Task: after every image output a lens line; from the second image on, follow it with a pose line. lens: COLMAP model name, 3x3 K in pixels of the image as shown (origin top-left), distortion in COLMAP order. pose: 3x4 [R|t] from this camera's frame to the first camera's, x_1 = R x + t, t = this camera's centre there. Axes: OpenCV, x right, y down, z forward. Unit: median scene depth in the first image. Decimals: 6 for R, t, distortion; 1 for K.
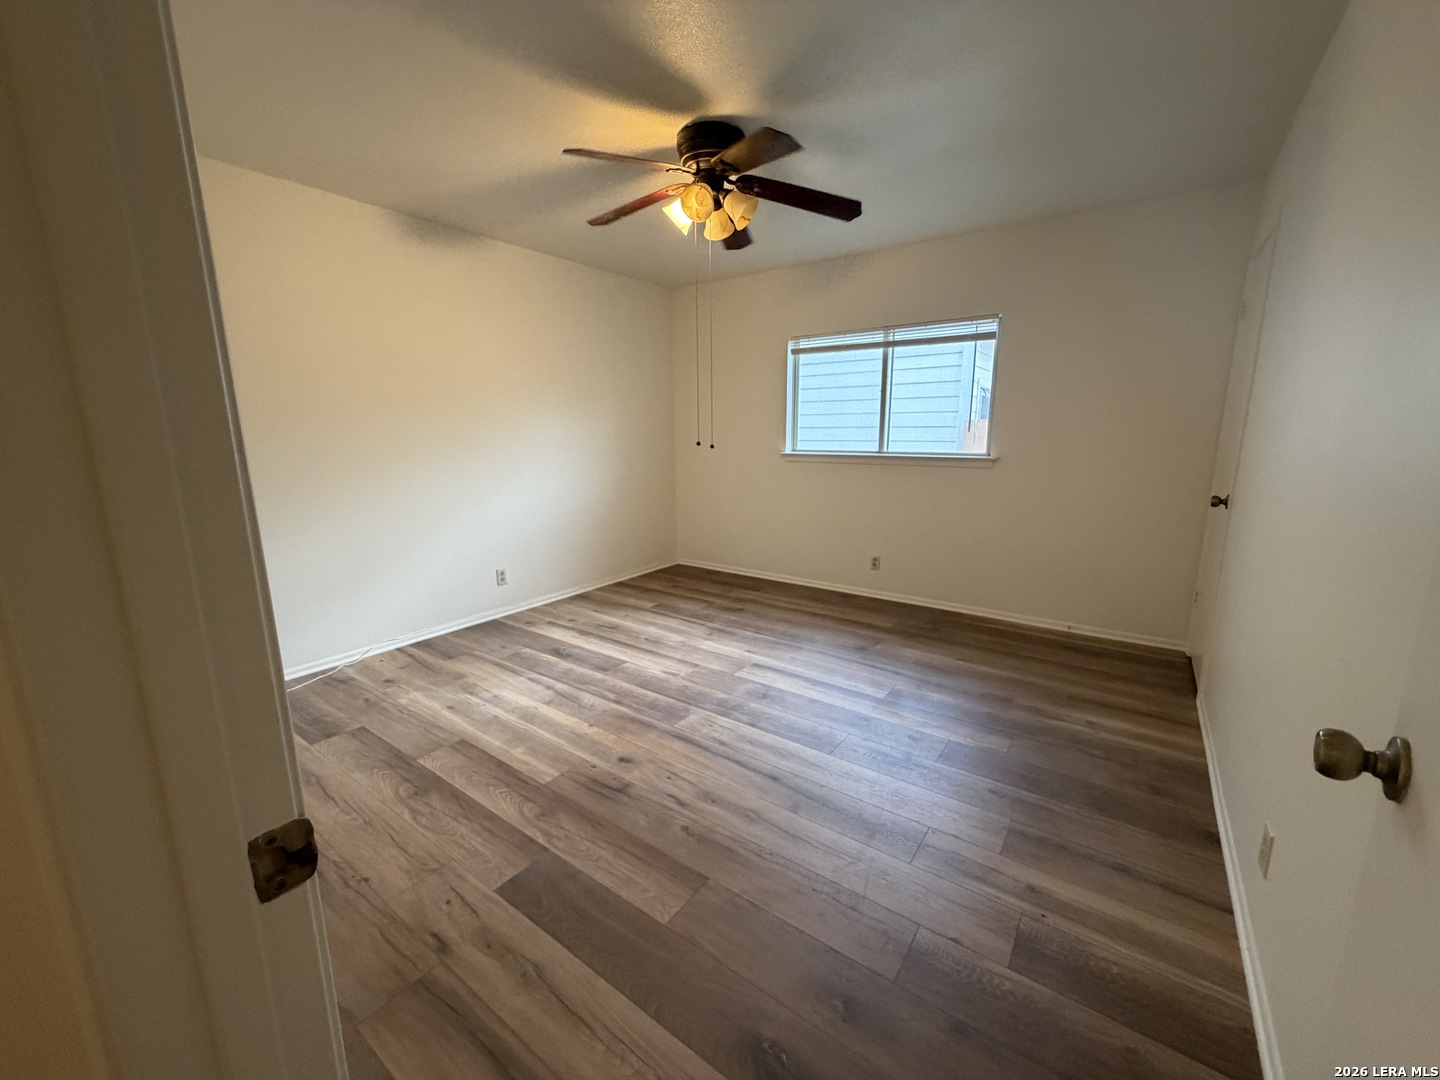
lens RADIAL K [[576.1, 0, 724.0], [0, 576.1, 539.3], [0, 0, 1]] dist [-0.000046, 0.000940]
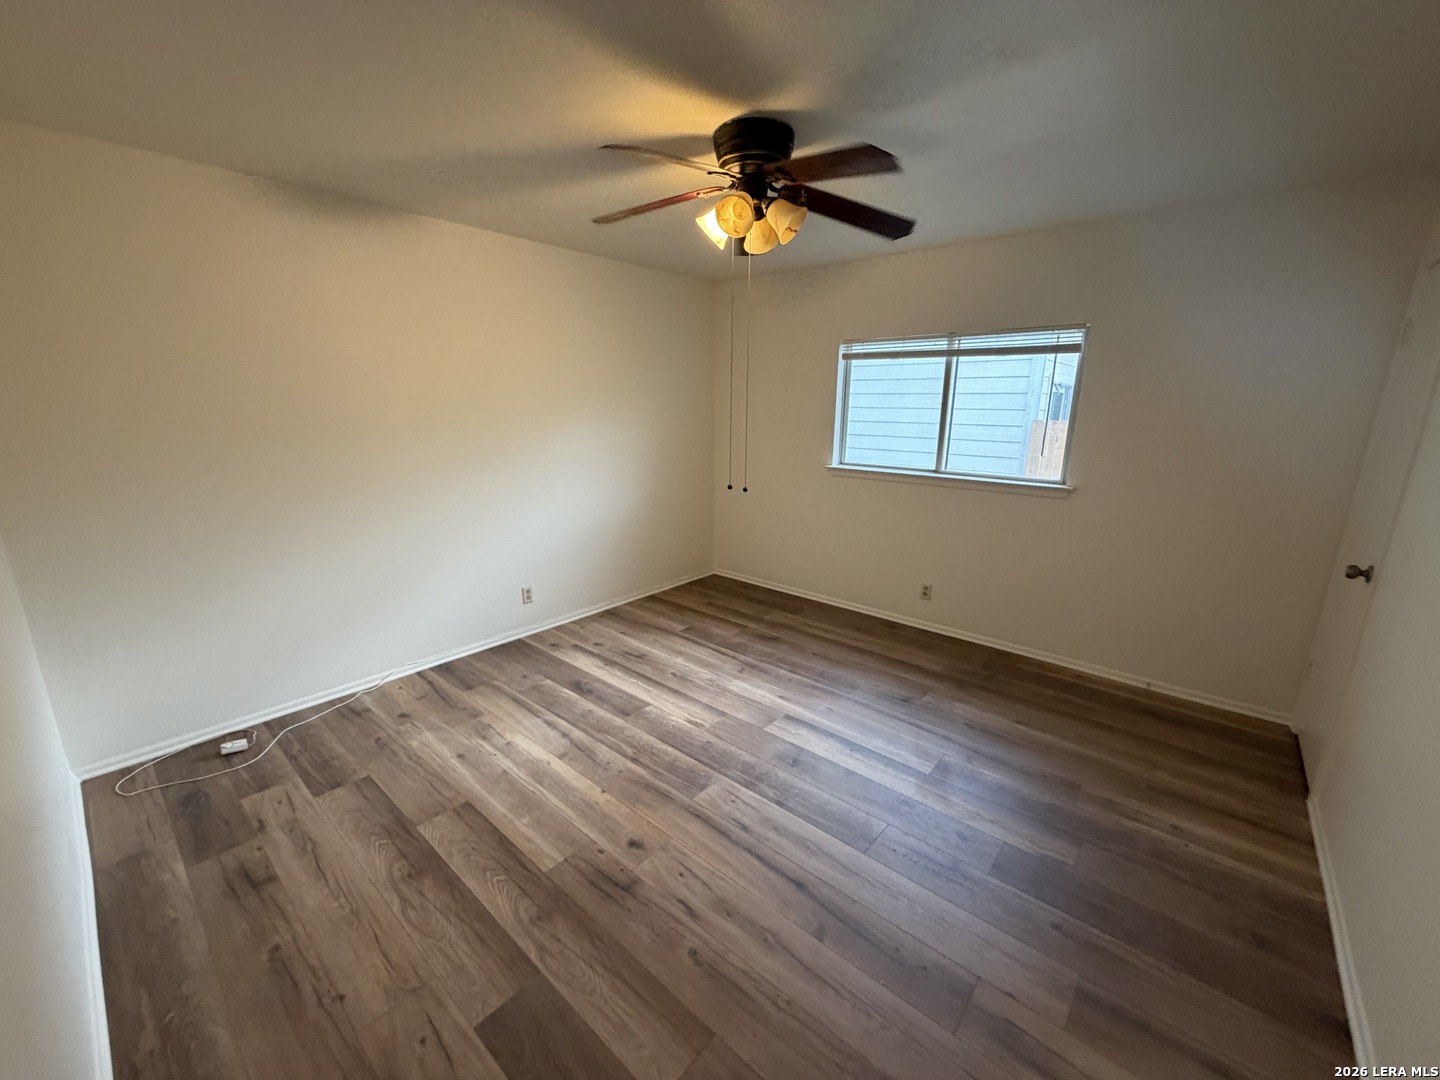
lens RADIAL K [[576.1, 0, 724.6], [0, 576.1, 539.7], [0, 0, 1]] dist [-0.000046, 0.000940]
pose [[0.996403, 0.035149, -0.077104, 0.018064], [-0.031488, 0.998342, 0.048189, -0.121267], [0.078670, -0.045588, 0.995858, 0.106406]]
